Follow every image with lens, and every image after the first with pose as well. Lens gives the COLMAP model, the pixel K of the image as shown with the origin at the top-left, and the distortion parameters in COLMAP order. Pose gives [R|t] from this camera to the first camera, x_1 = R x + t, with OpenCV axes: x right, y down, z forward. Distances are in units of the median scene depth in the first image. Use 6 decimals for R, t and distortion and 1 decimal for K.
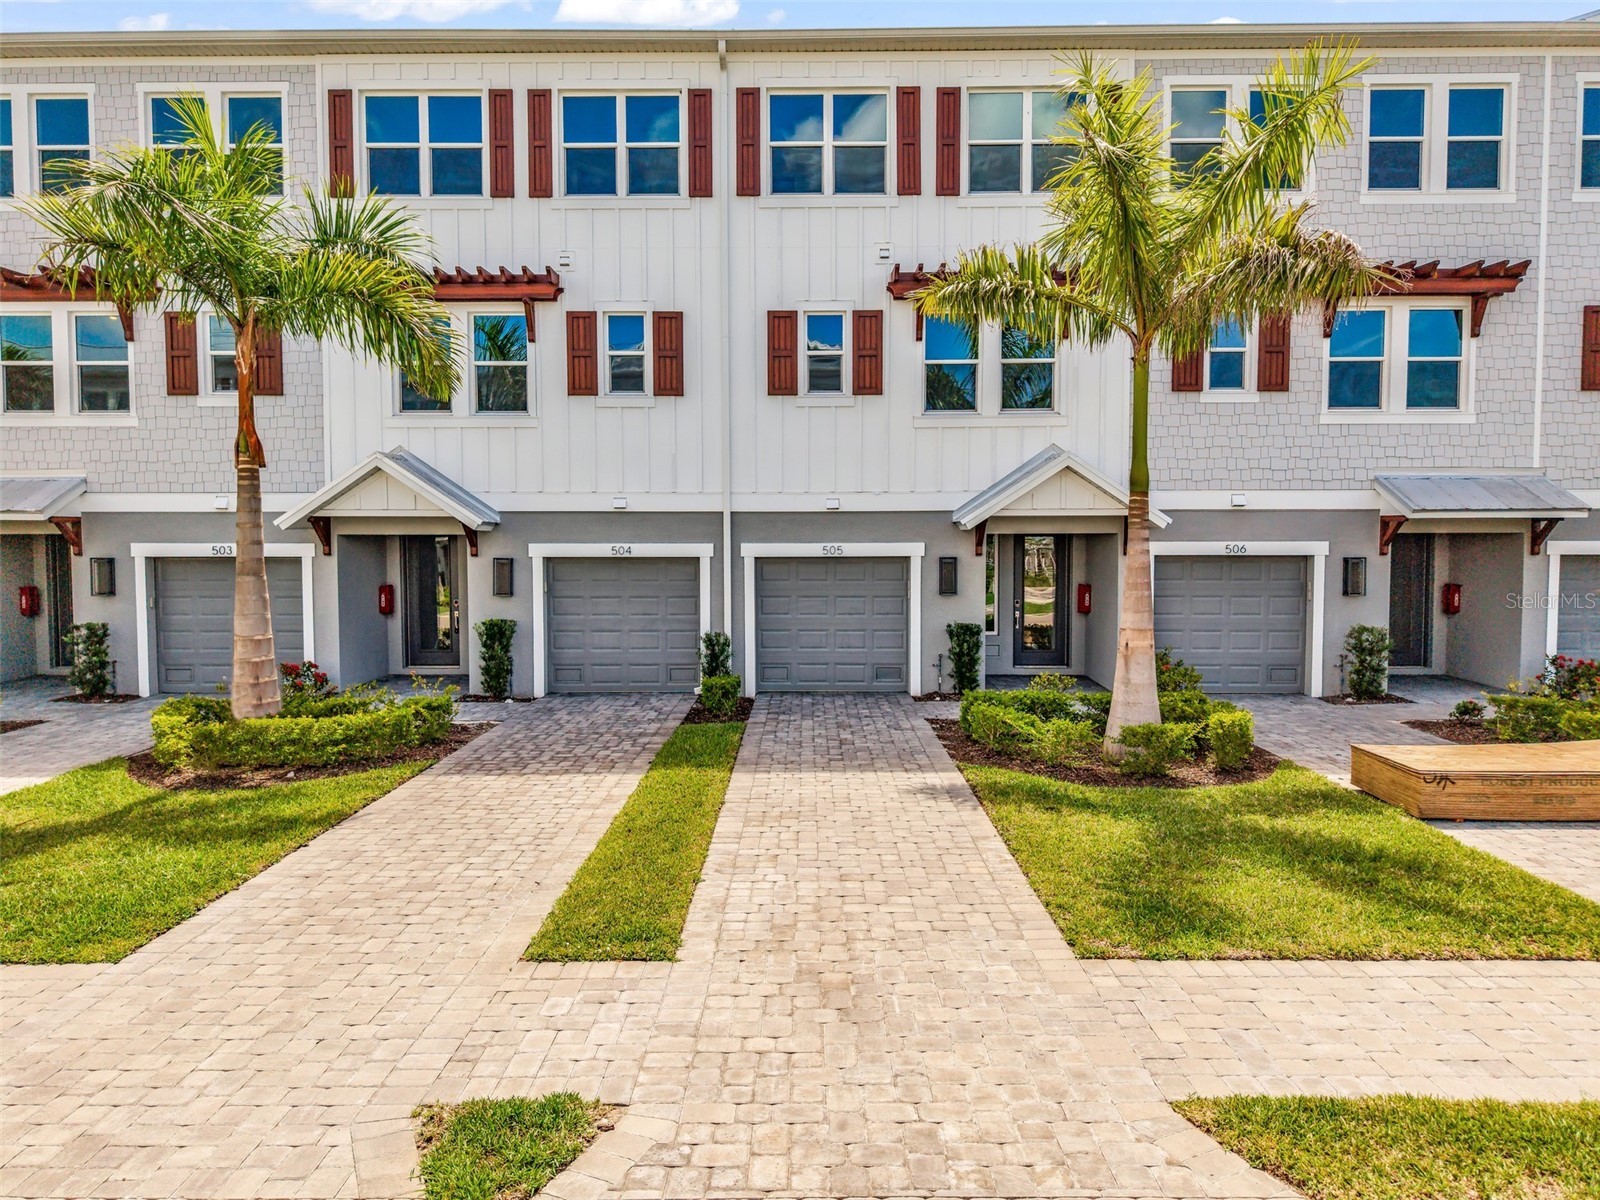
lens RADIAL K [[1077.8, 0, 800.2], [0, 1077.8, 599.2], [0, 0, 1]] dist [0.026448, -0.027698]
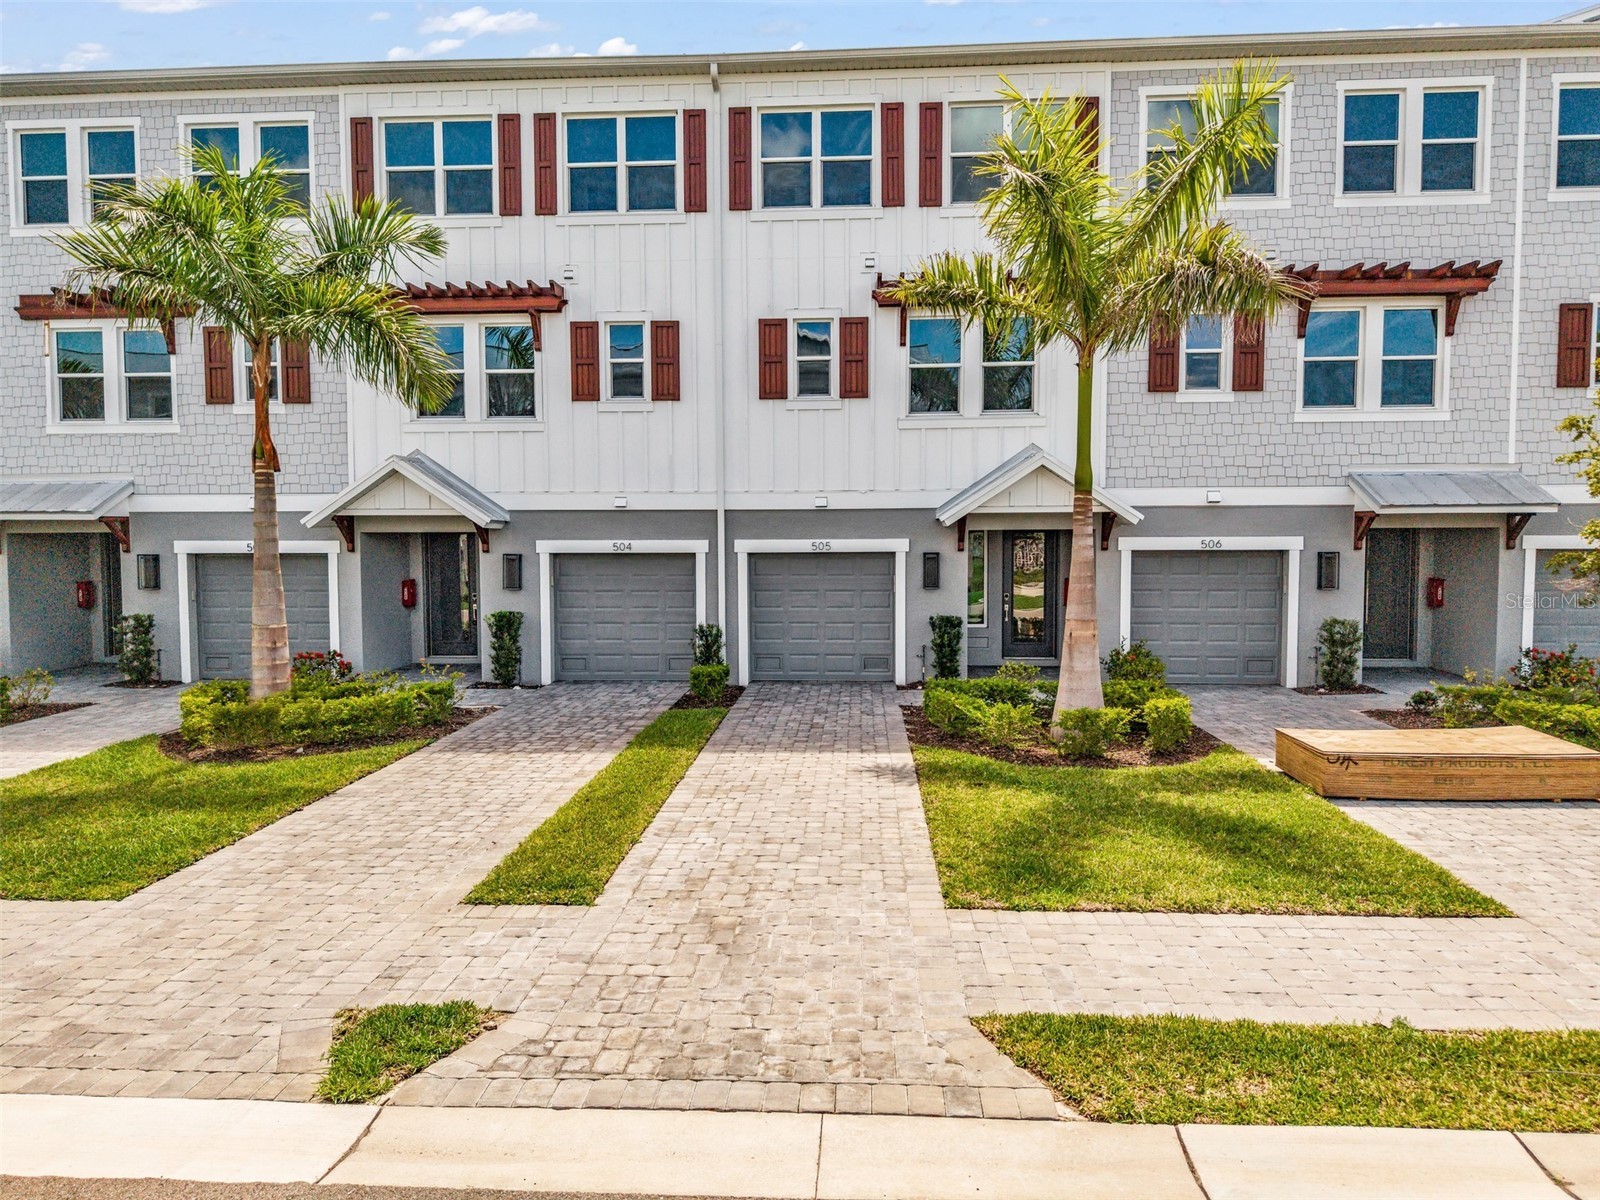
lens RADIAL K [[1077.8, 0, 800.0], [0, 1077.8, 598.8], [0, 0, 1]] dist [0.026448, -0.027698]
pose [[0.998706, 0.000522, -0.050844, 0.064189], [-0.000357, 0.999995, 0.003236, 0.002610], [0.050846, -0.003214, 0.998701, -0.051132]]
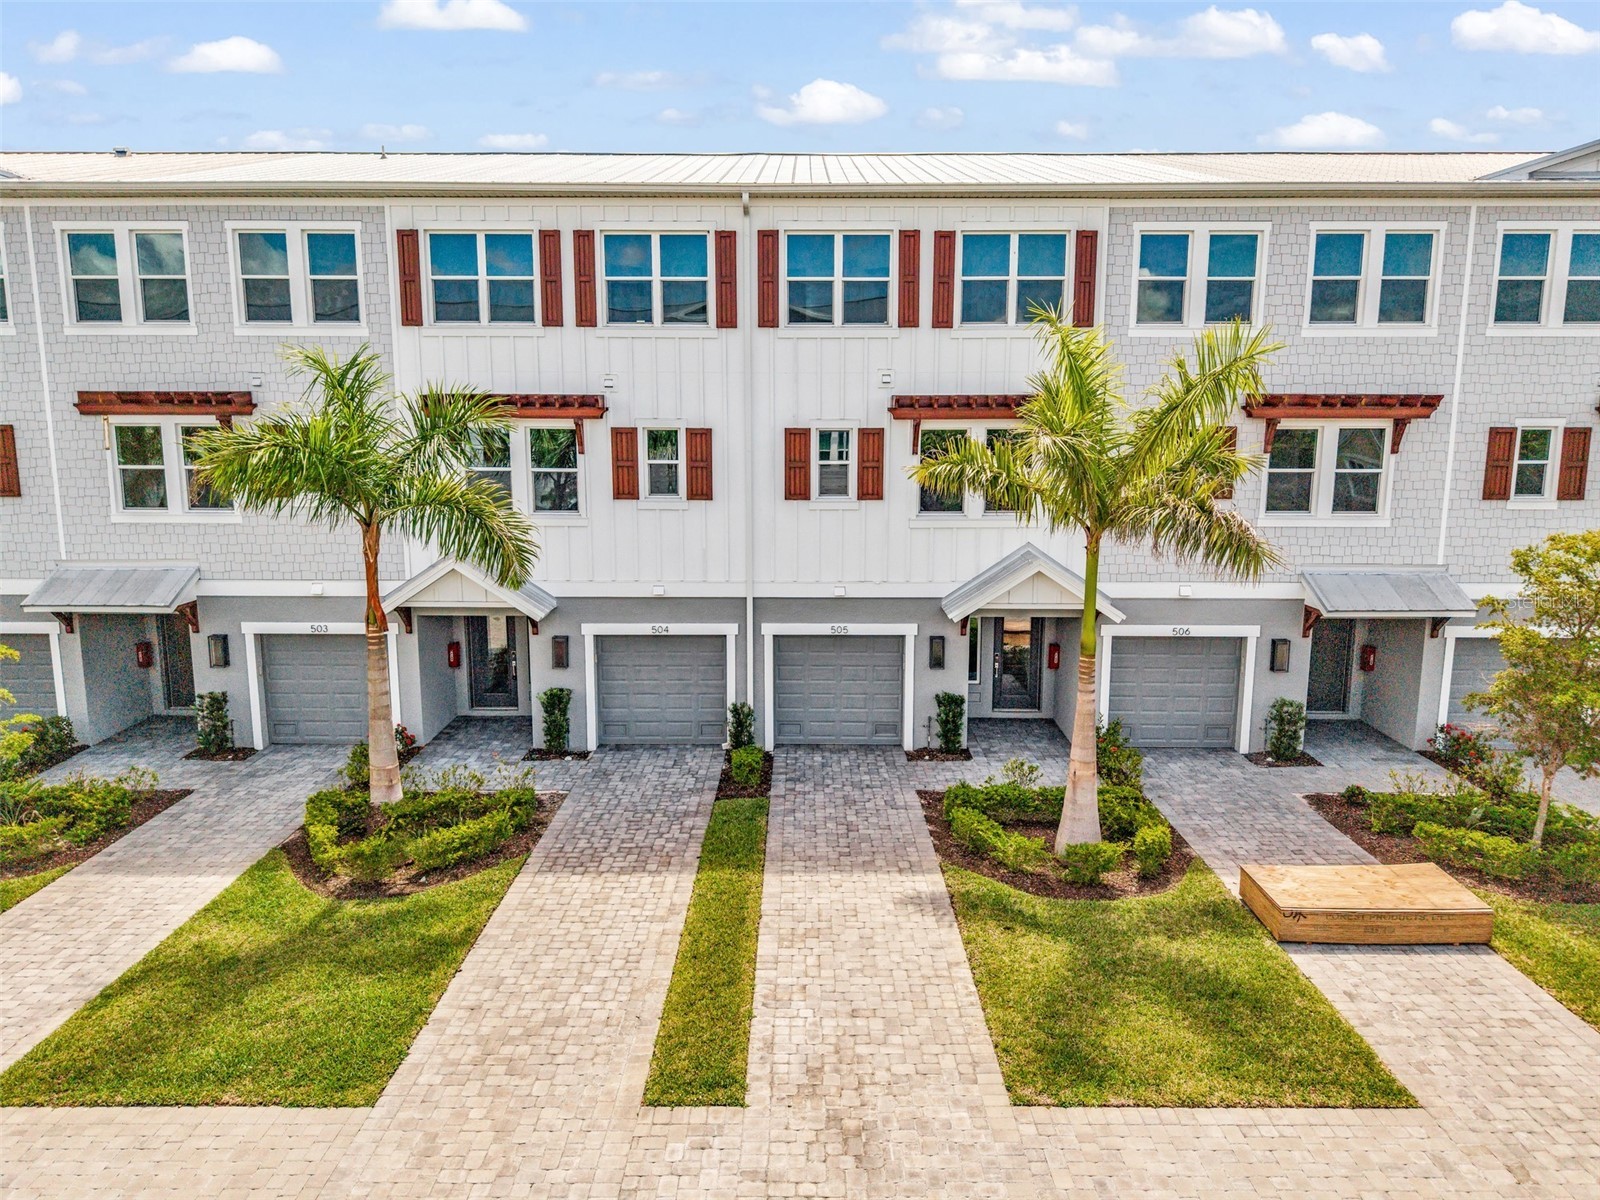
lens RADIAL K [[1077.8, 0, 800.5], [0, 1077.8, 600.5], [0, 0, 1]] dist [0.026448, -0.027698]
pose [[0.999984, 0.002525, 0.005100, -0.019040], [-0.003076, 0.993810, 0.111053, -0.212836], [-0.004788, -0.111067, 0.993801, -0.168254]]
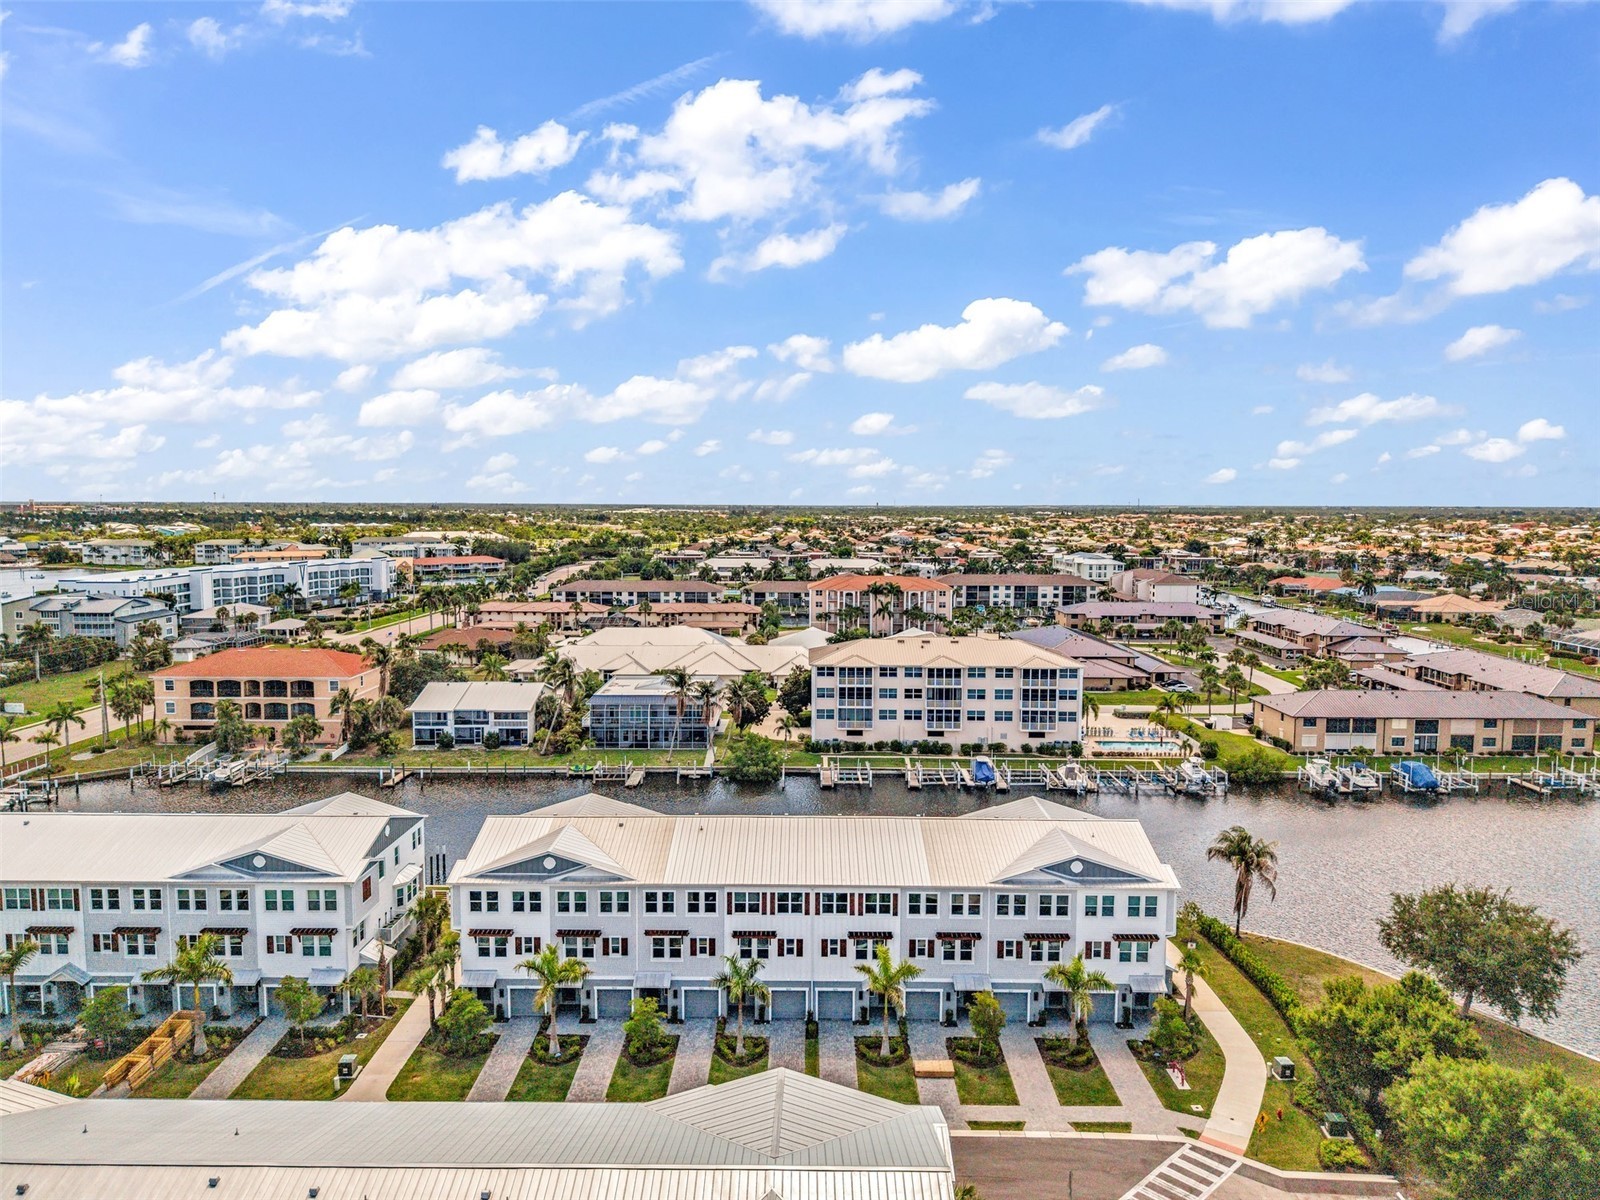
lens RADIAL K [[1077.8, 0, 792.4], [0, 1077.8, 589.5], [0, 0, 1]] dist [0.026448, -0.027698]
pose [[0.999979, 0.006184, 0.002108, -0.174447], [-0.006246, 0.999513, 0.030577, -1.913107], [-0.001918, -0.030590, 0.999530, -3.587020]]
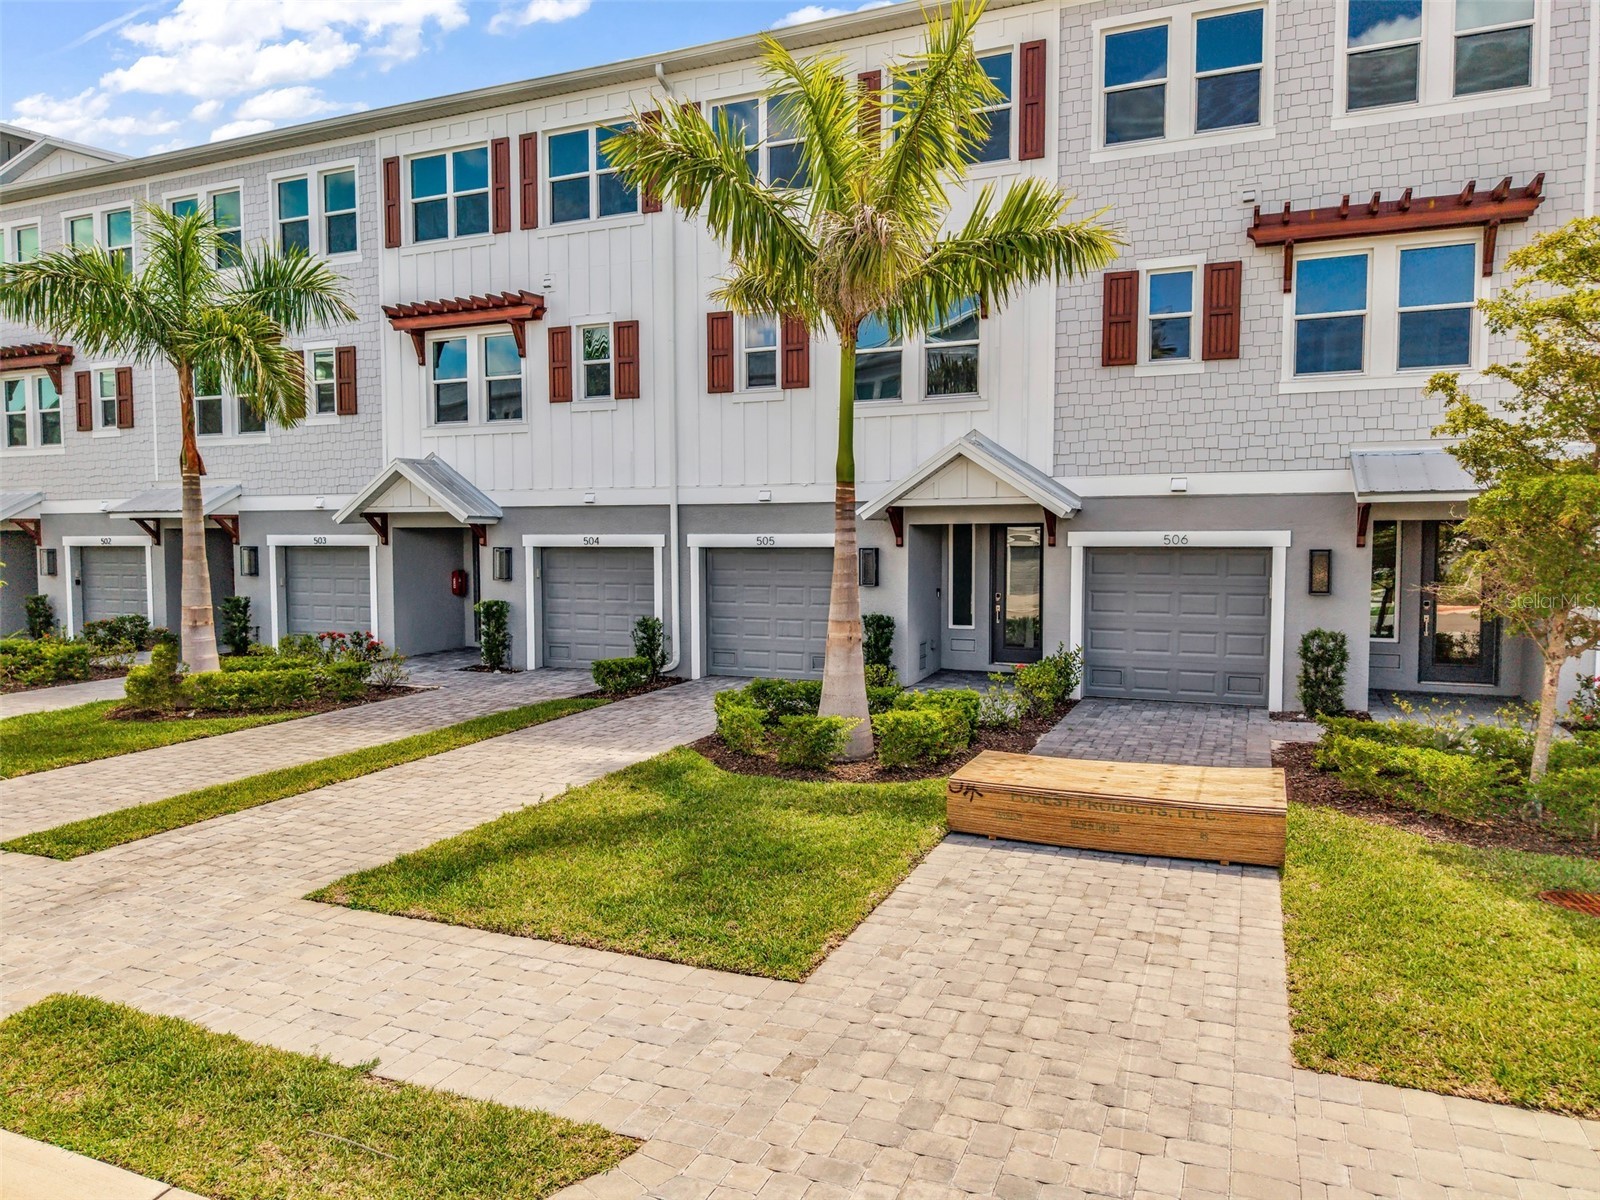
lens RADIAL K [[1077.8, 0, 793.0], [0, 1077.8, 598.7], [0, 0, 1]] dist [0.026448, -0.027698]
pose [[0.923343, 0.021227, -0.383388, 0.460824], [-0.018583, 0.999771, 0.010600, -0.001508], [0.383526, -0.002663, 0.923526, 0.059391]]
